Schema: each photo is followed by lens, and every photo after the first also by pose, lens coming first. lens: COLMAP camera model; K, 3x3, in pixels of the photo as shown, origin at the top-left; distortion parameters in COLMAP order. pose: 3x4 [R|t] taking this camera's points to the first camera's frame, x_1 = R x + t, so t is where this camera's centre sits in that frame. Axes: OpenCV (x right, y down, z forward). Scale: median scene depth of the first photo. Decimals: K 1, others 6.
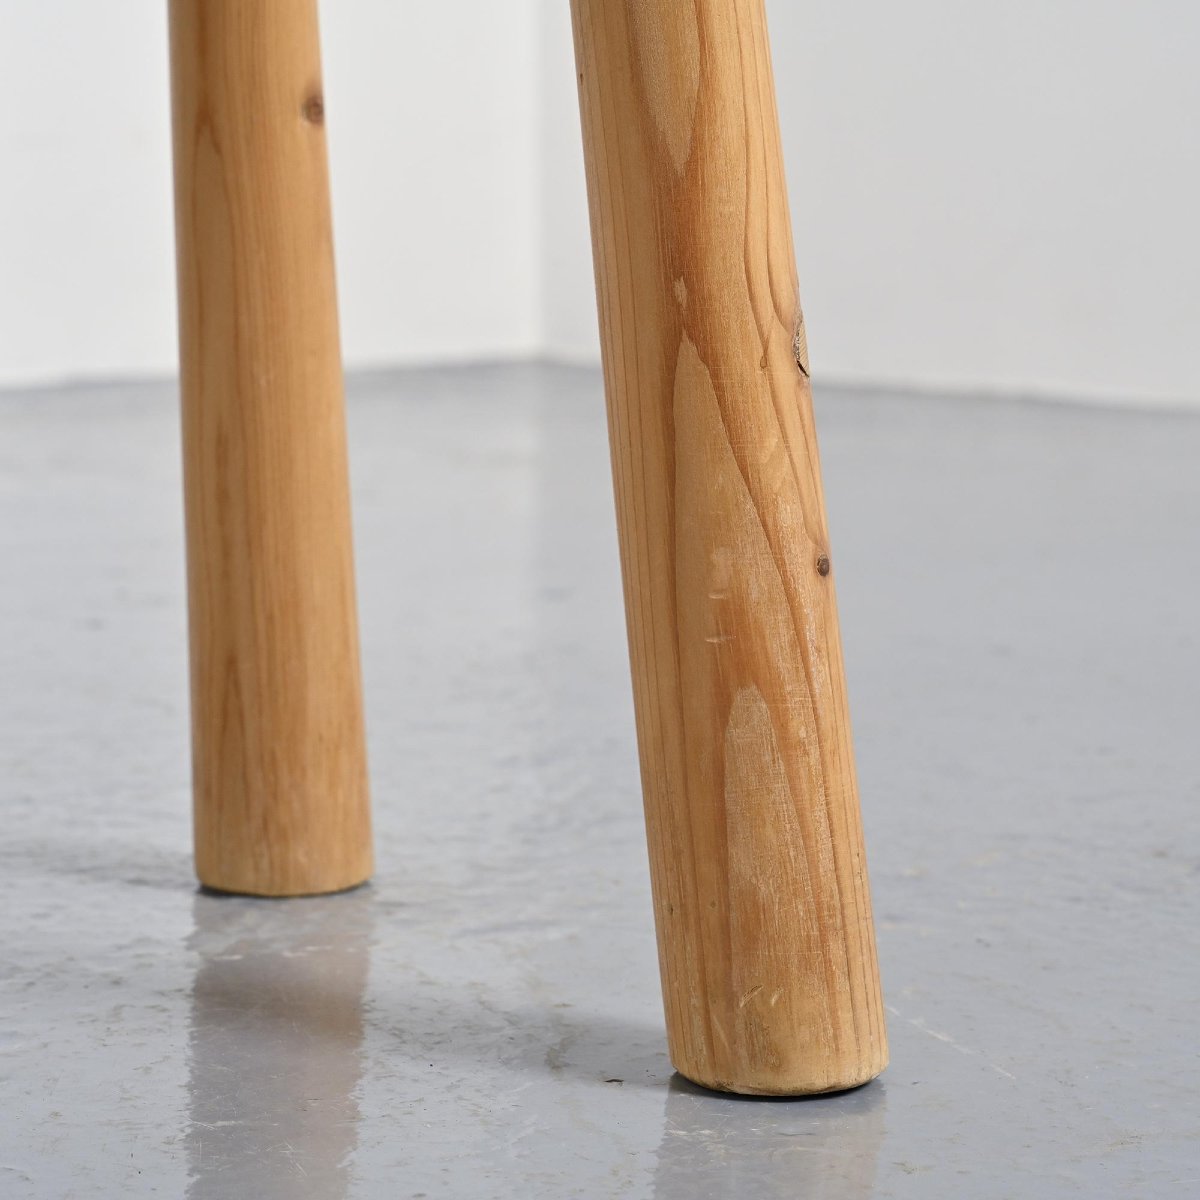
lens RADIAL K [[3458.9, 0, 577.7], [0, 3458.9, 498.3], [0, 0, 1]] dist [0.007946, -0.418407]
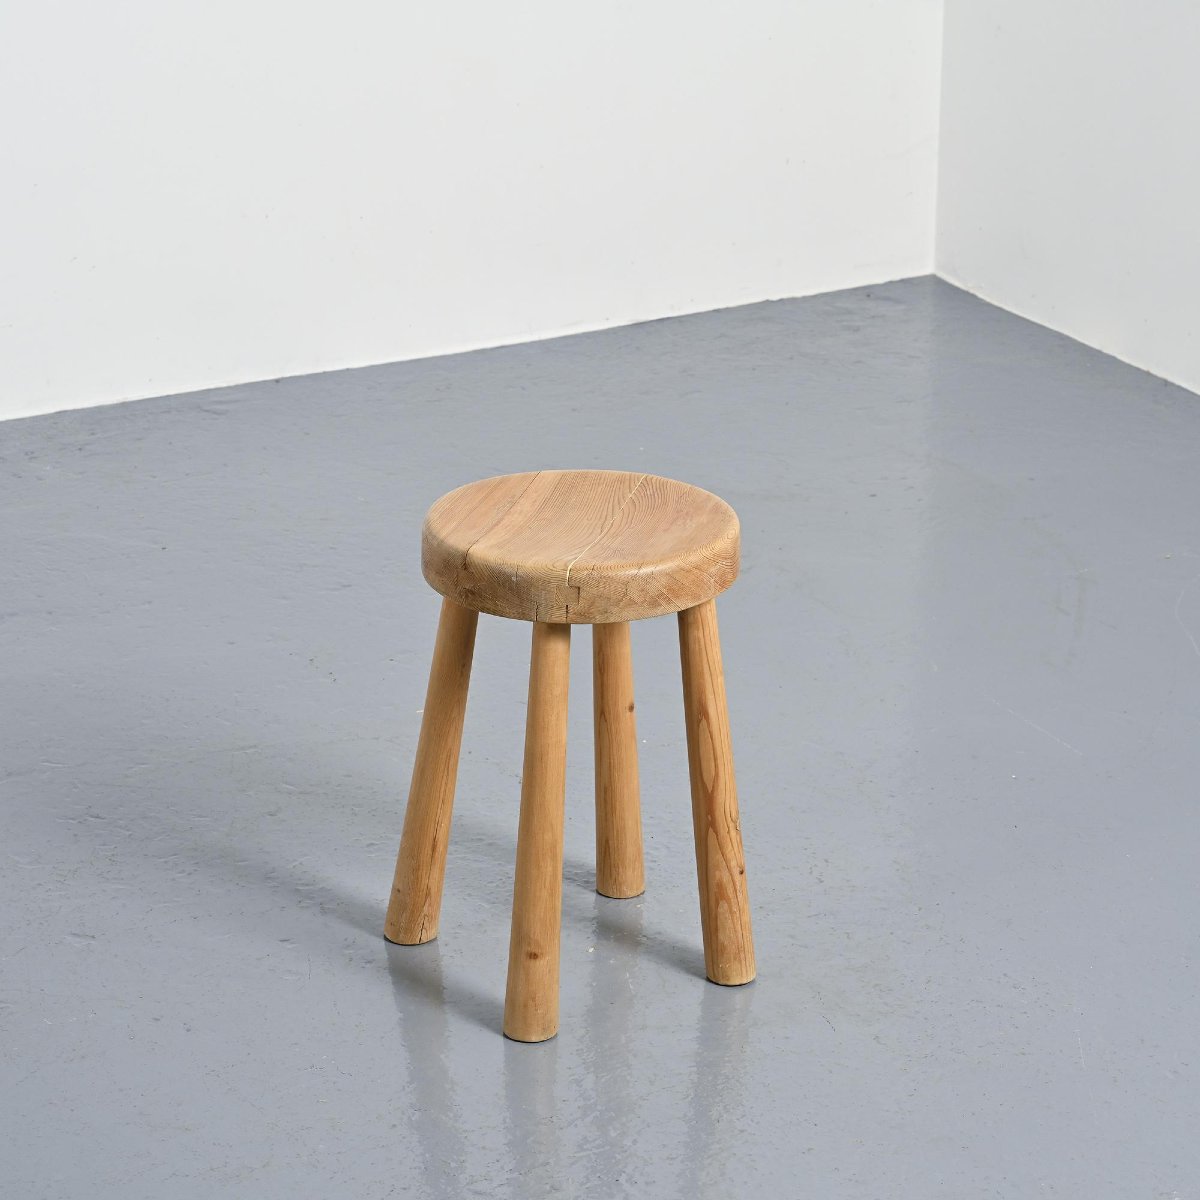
lens RADIAL K [[3327.7, 0, 600.0], [0, 3327.7, 600.0], [0, 0, 1]] dist [-0.023527, 0.136906]
pose [[0.995369, 0.036426, -0.088958, 0.257413], [-0.016027, 0.975355, 0.220059, -1.259247], [0.094782, -0.217614, 0.971422, -3.091140]]
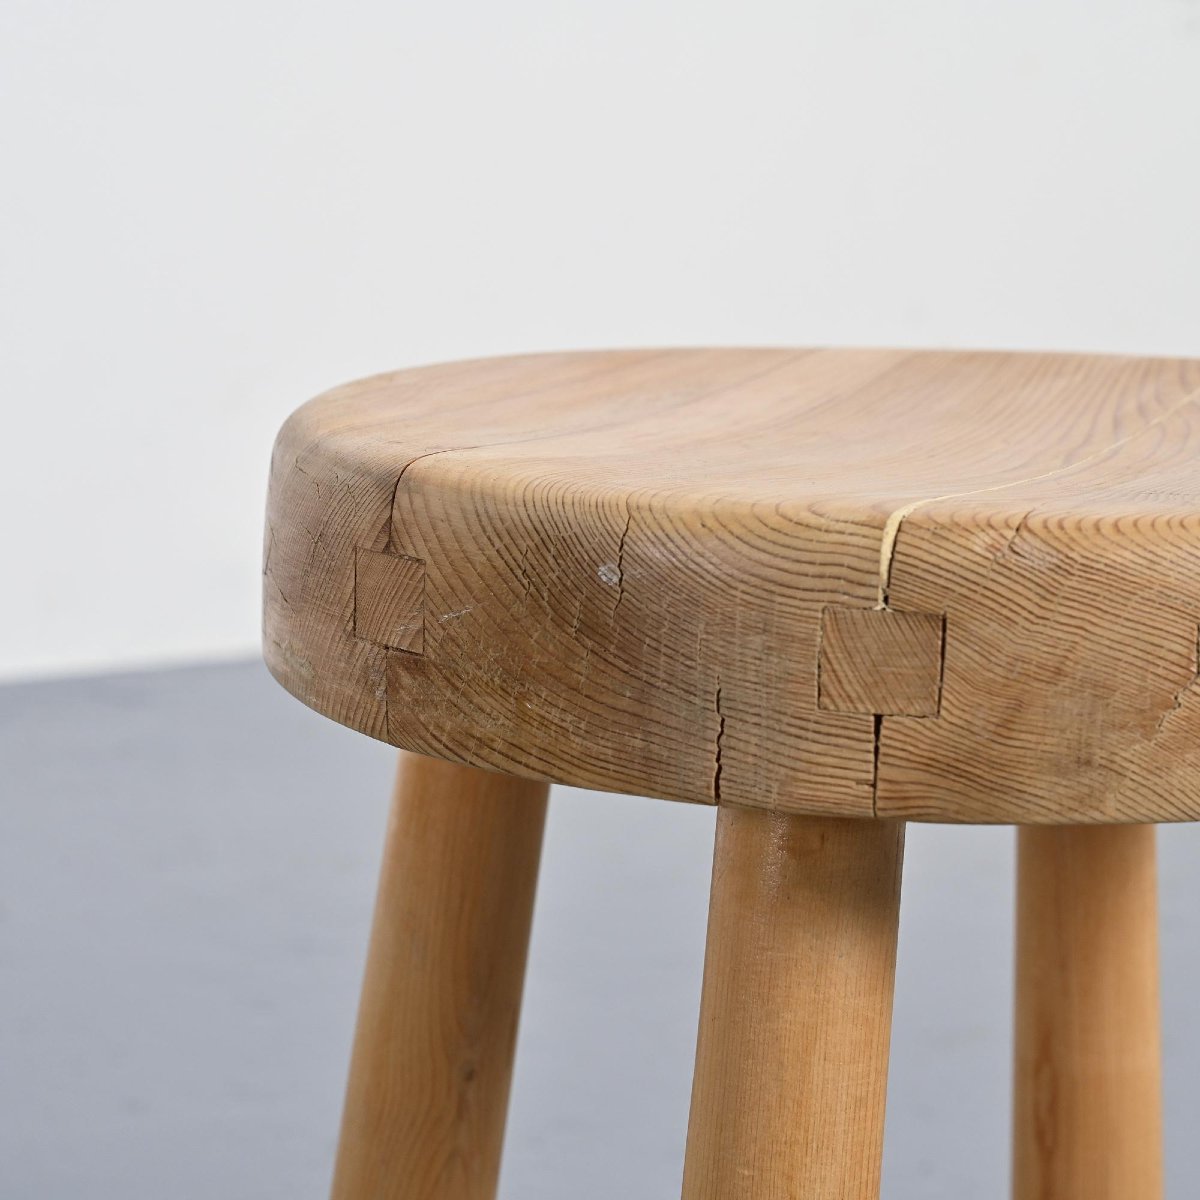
lens RADIAL K [[3327.7, 0, 600.0], [0, 3327.7, 600.0], [0, 0, 1]] dist [-0.023527, 0.136906]
pose [[0.972882, 0.045588, -0.226765, -0.029033], [-0.034254, 0.997971, 0.053670, -0.437695], [0.228751, -0.044447, 0.972470, 0.041014]]
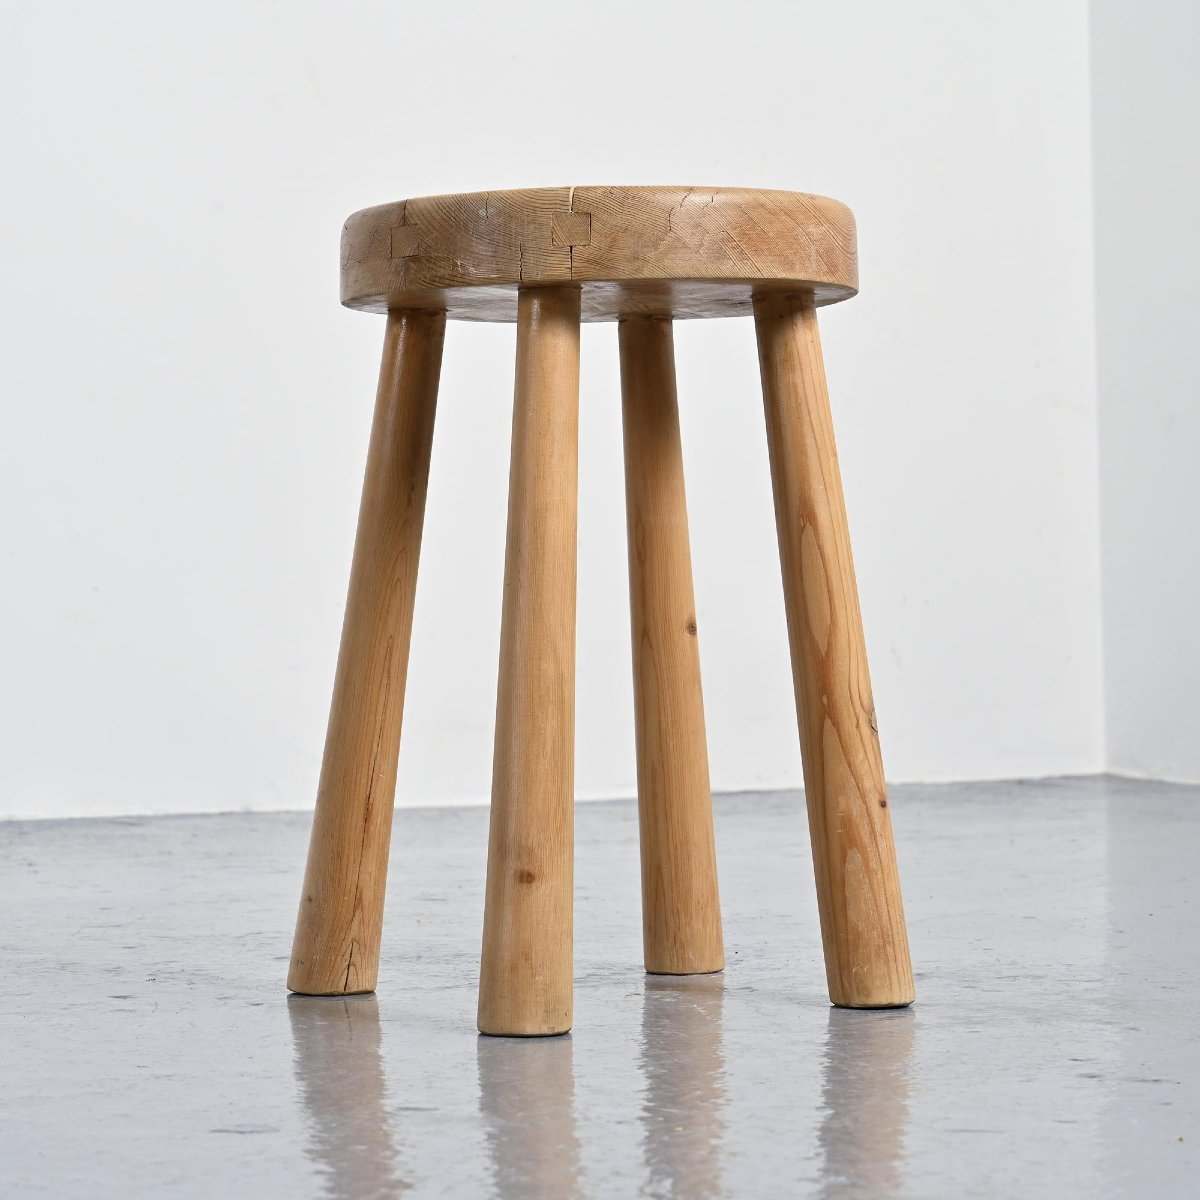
lens RADIAL K [[3726.5, 0, 600.0], [0, 3726.5, 600.0], [0, 0, 1]] dist [-0.030372, -0.101622]
pose [[0.993117, -0.019848, -0.115433, 0.187171], [0.008131, 0.994843, -0.101098, 0.149807], [0.116844, 0.099464, 0.988157, -1.830732]]
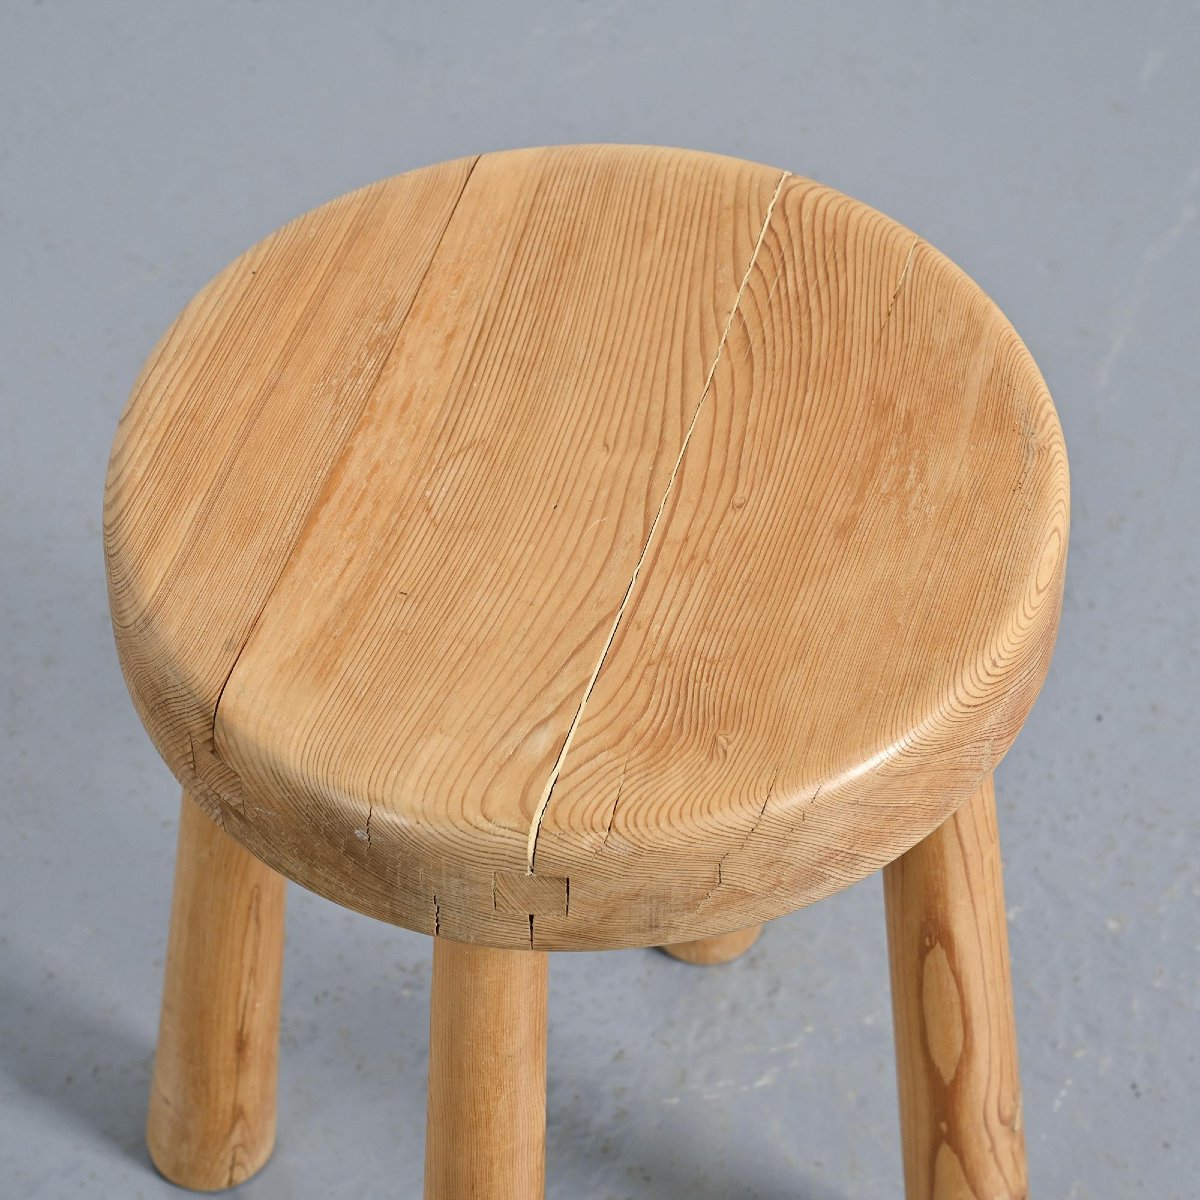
lens RADIAL K [[3327.7, 0, 600.0], [0, 3327.7, 600.0], [0, 0, 1]] dist [-0.023527, 0.136906]
pose [[0.992537, 0.073514, -0.097289, 0.002310], [0.005053, 0.772357, 0.635169, -1.264936], [0.121836, -0.630921, 0.766221, -0.101189]]
